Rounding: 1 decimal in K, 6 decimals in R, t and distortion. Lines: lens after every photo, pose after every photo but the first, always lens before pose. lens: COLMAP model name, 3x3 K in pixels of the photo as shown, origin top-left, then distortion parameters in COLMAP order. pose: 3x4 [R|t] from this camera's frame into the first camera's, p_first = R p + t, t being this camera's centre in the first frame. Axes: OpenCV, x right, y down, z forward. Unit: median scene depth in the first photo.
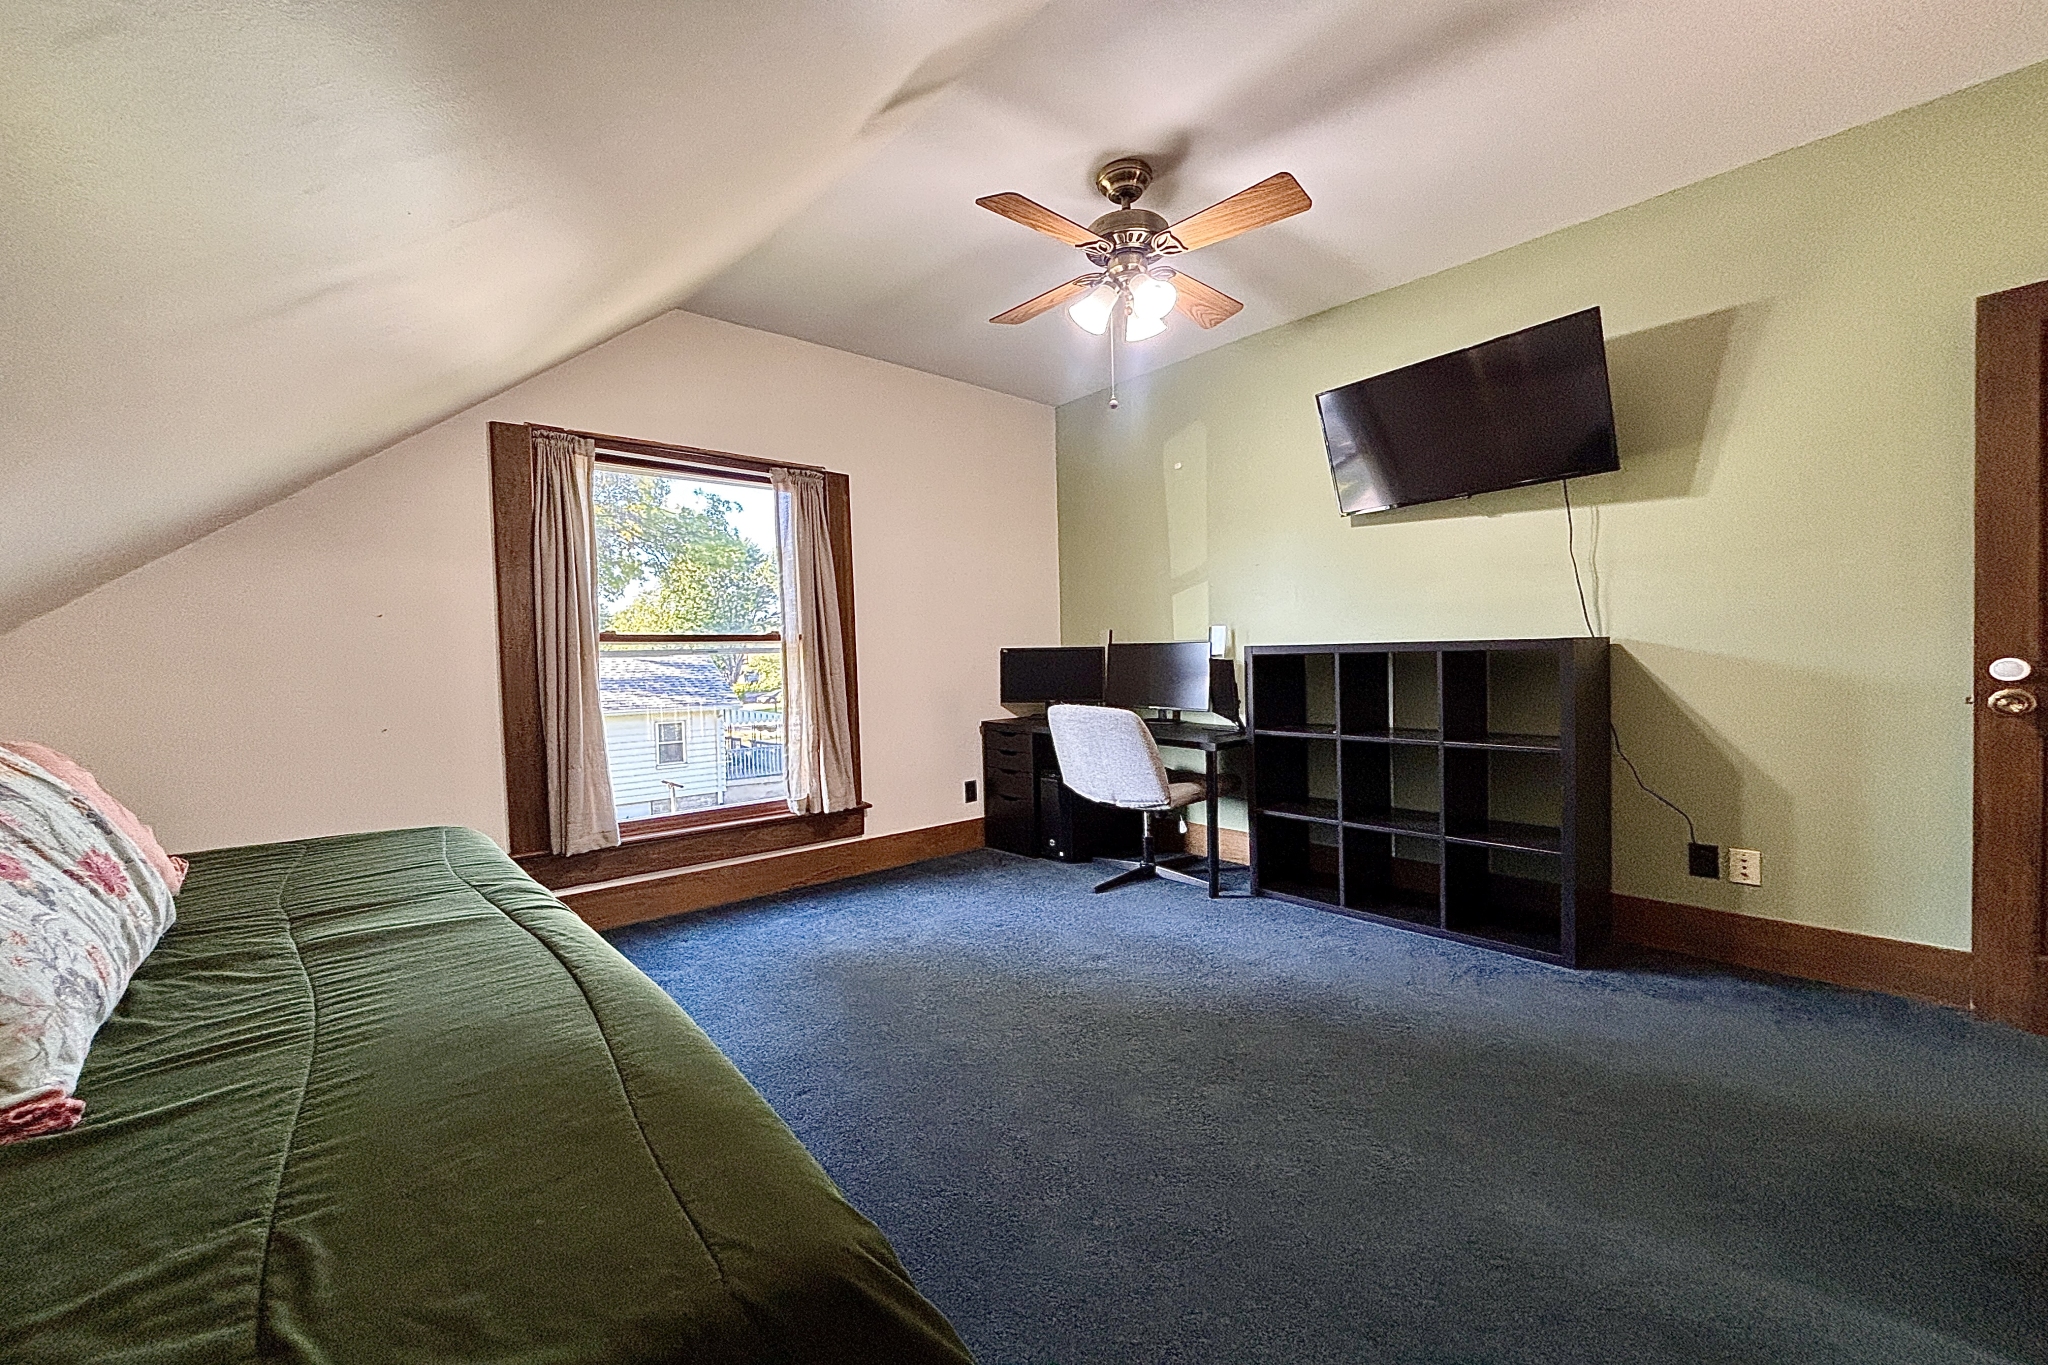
lens RADIAL K [[833.2, 0, 1025.5], [0, 833.2, 681.0], [0, 0, 1]] dist [0.011375, -0.004331]
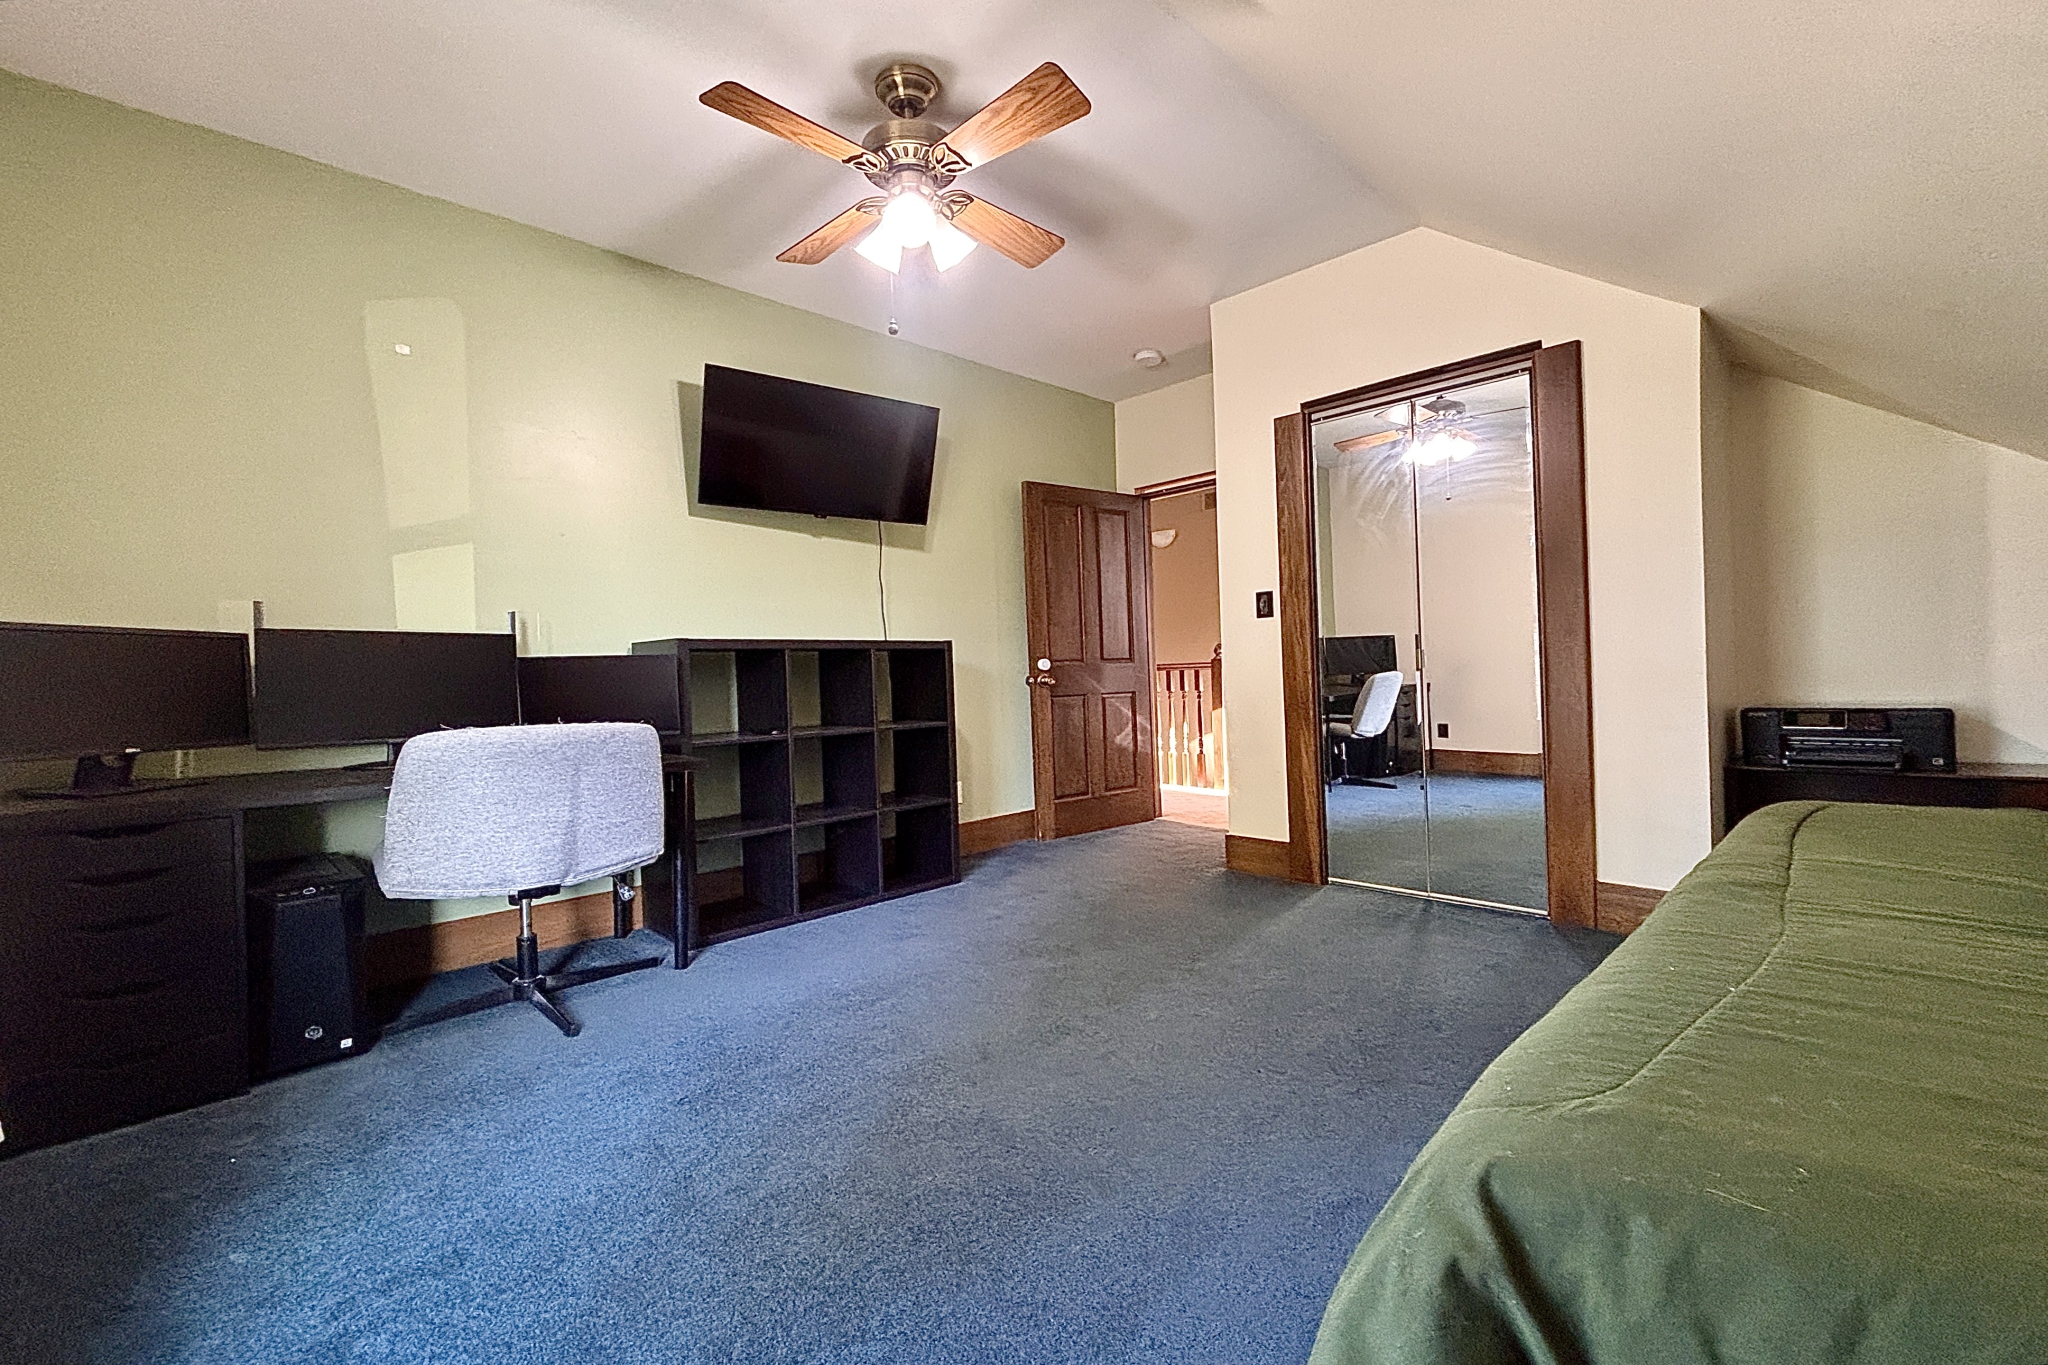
lens RADIAL K [[833.2, 0, 1025.5], [0, 833.2, 681.0], [0, 0, 1]] dist [0.011375, -0.004331]
pose [[-0.041117, 0.010691, 0.999097, -0.599697], [0.060829, 0.998115, -0.008177, 0.027990], [-0.997301, 0.060438, -0.041689, 0.767399]]
